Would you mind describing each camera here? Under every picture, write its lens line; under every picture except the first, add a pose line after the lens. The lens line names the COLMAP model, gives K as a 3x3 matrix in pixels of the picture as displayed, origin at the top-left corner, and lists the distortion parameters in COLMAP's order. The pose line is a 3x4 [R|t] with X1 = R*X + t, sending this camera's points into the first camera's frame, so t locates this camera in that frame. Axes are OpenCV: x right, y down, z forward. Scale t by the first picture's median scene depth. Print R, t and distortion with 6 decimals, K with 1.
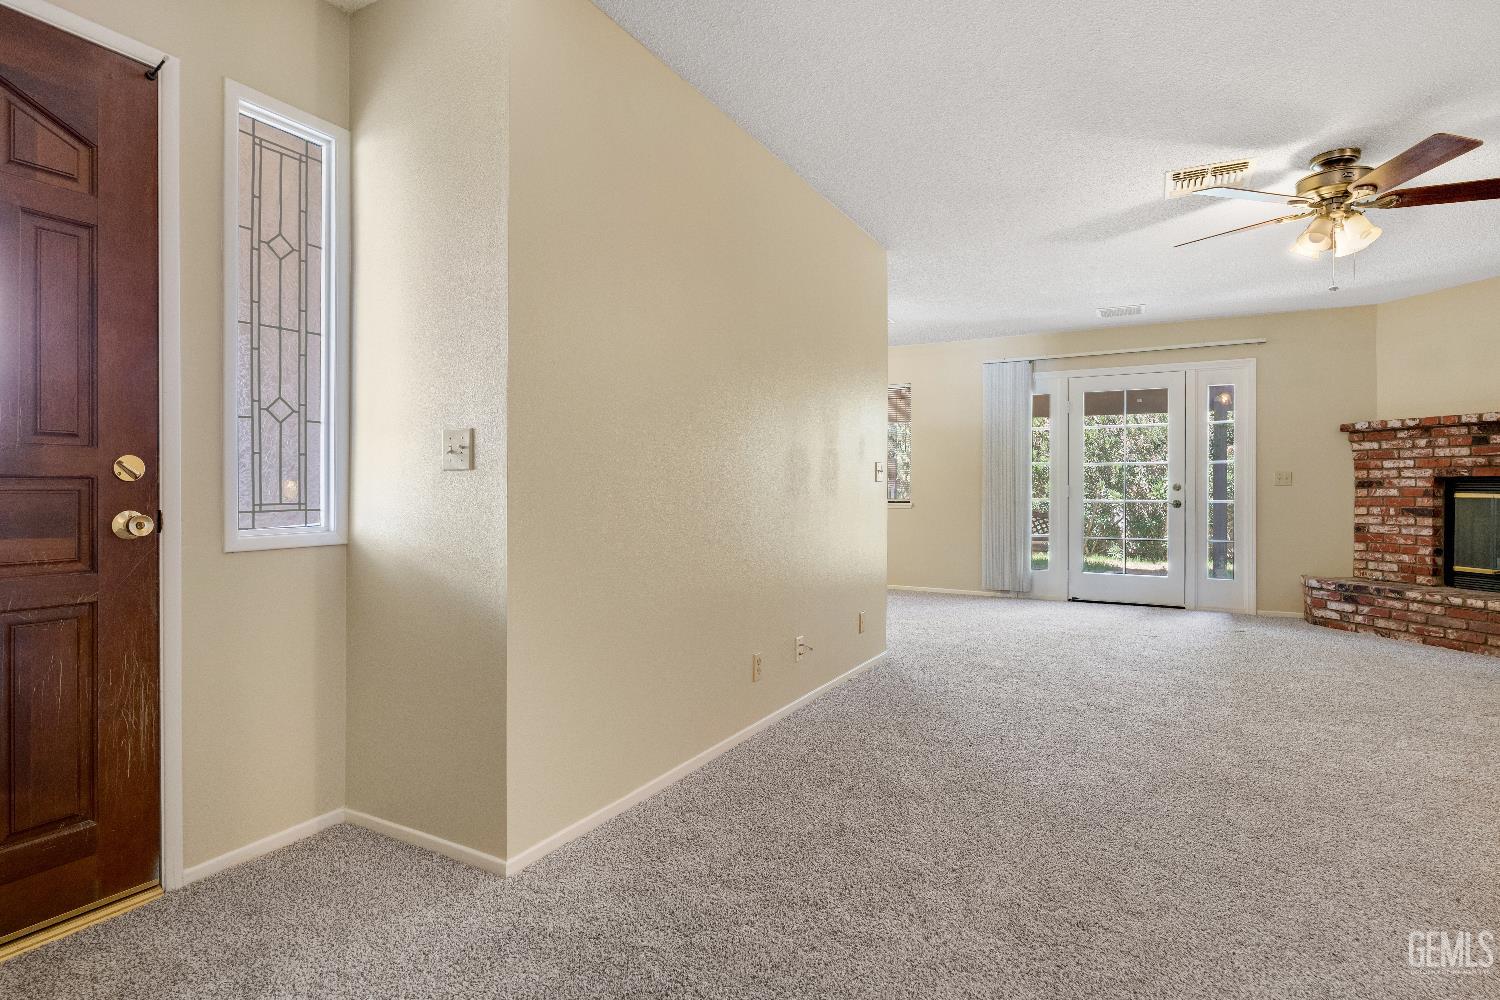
lens RADIAL K [[784.3, 0, 741.0], [0, 784.3, 490.3], [0, 0, 1]] dist [-0.005584, -0.000995]
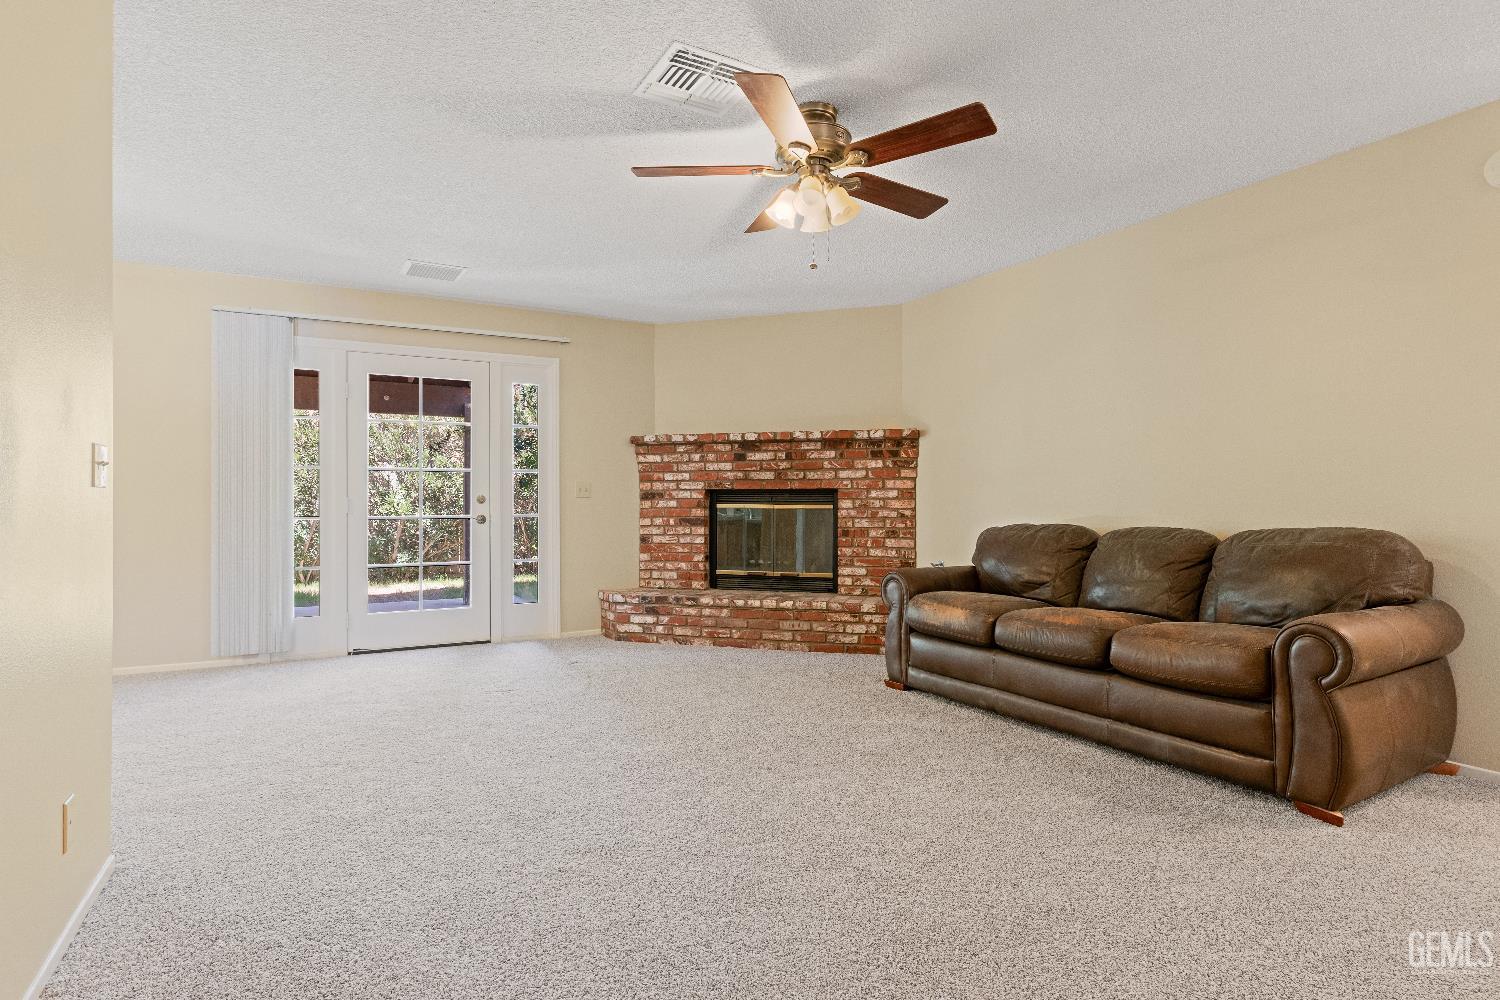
lens RADIAL K [[784.3, 0, 748.3], [0, 784.3, 496.0], [0, 0, 1]] dist [-0.005584, -0.000995]
pose [[0.533825, 0.001263, 0.845594, -0.003759], [0.007671, 0.999950, -0.006337, -0.000304], [-0.845560, 0.009869, 0.533789, 0.354772]]
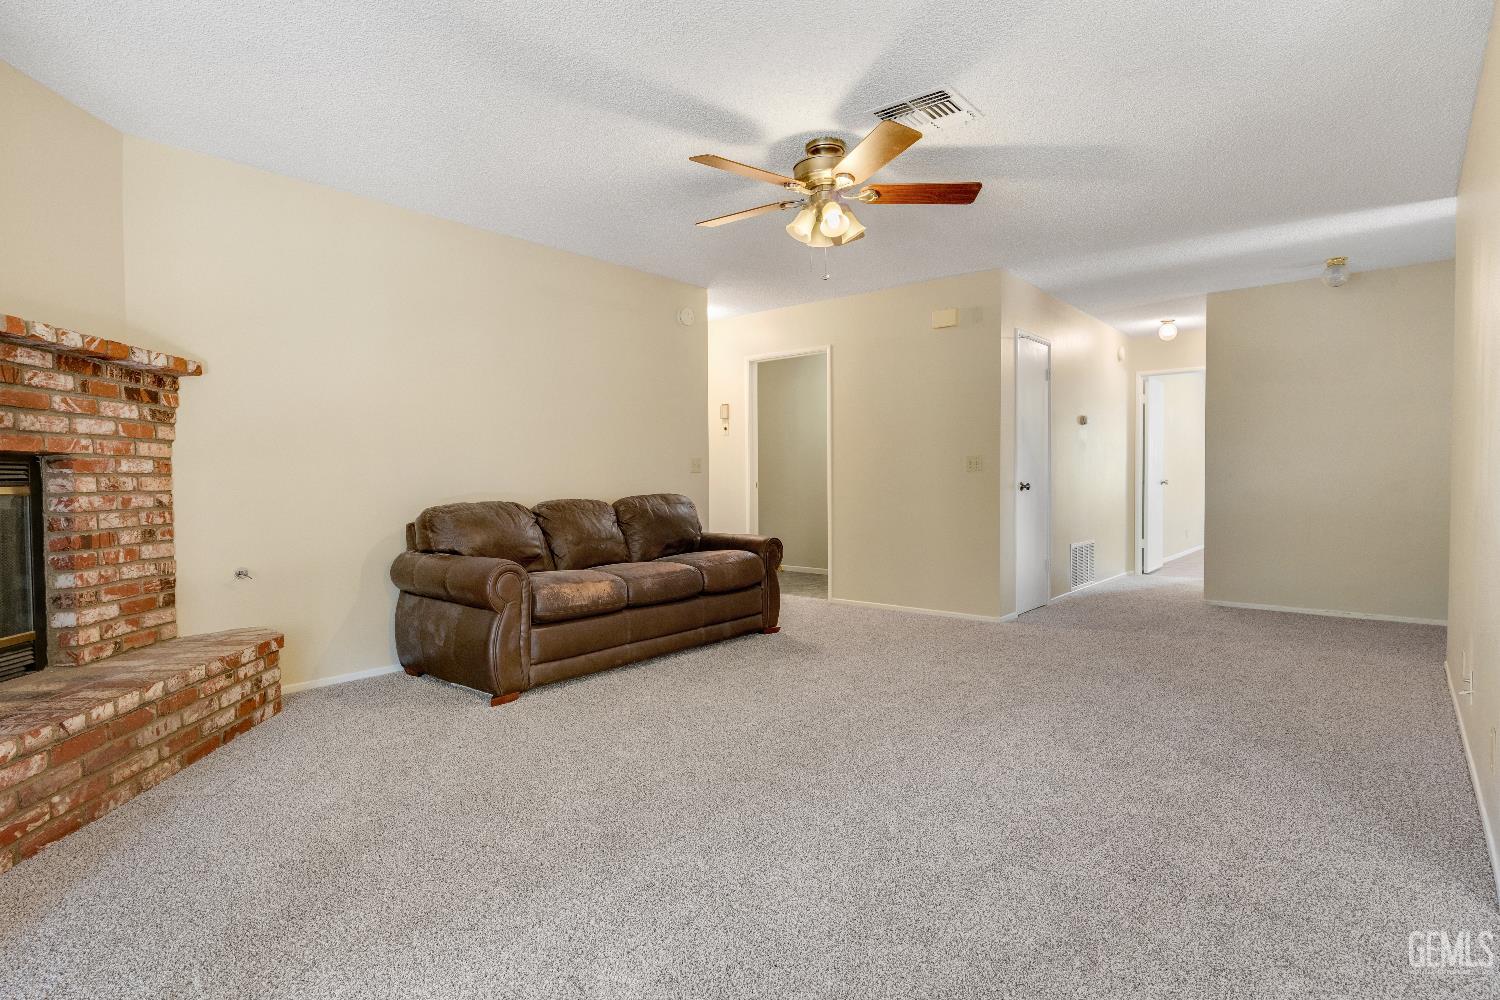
lens RADIAL K [[784.3, 0, 748.8], [0, 784.3, 495.7], [0, 0, 1]] dist [-0.005584, -0.000995]
pose [[-0.984396, -0.006999, 0.175825, 0.426061], [-0.002444, 0.999656, 0.026108, -0.002694], [-0.175948, 0.025271, -0.984075, 1.266870]]
